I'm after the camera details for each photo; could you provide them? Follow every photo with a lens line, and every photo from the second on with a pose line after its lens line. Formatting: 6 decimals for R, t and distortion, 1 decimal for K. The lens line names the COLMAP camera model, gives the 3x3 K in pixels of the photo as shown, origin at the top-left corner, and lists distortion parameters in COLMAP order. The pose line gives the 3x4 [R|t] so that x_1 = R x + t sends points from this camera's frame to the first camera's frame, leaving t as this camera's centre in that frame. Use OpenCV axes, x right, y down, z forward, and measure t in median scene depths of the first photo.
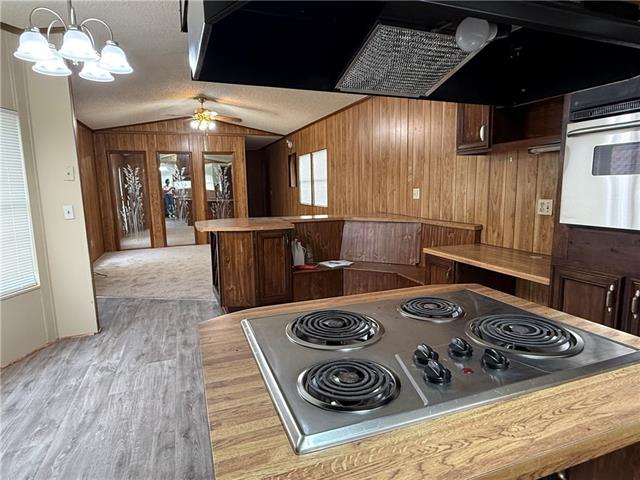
lens RADIAL K [[377.2, 0, 318.5], [0, 377.2, 242.1], [0, 0, 1]] dist [-0.000303, 0.000741]
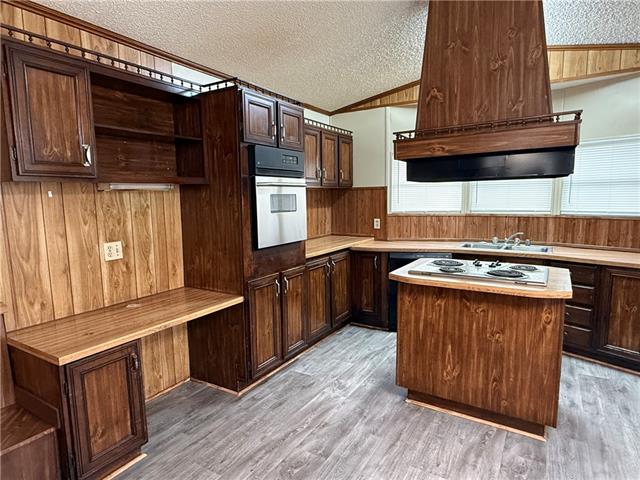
lens RADIAL K [[377.2, 0, 318.5], [0, 377.2, 242.1], [0, 0, 1]] dist [-0.000303, 0.000741]
pose [[-0.617847, -0.061442, 0.783894, -0.337067], [0.146562, 0.970472, 0.191583, -0.187158], [-0.772518, 0.233258, -0.590598, 1.017671]]
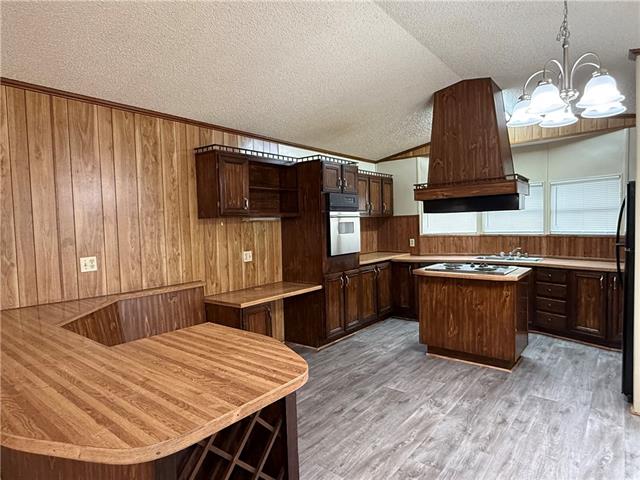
lens RADIAL K [[377.2, 0, 318.5], [0, 377.2, 242.1], [0, 0, 1]] dist [-0.000303, 0.000741]
pose [[-0.514879, -0.005092, 0.857248, -0.737774], [0.166828, 0.980269, 0.106022, -0.231777], [-0.840873, 0.197602, -0.503870, 1.341206]]
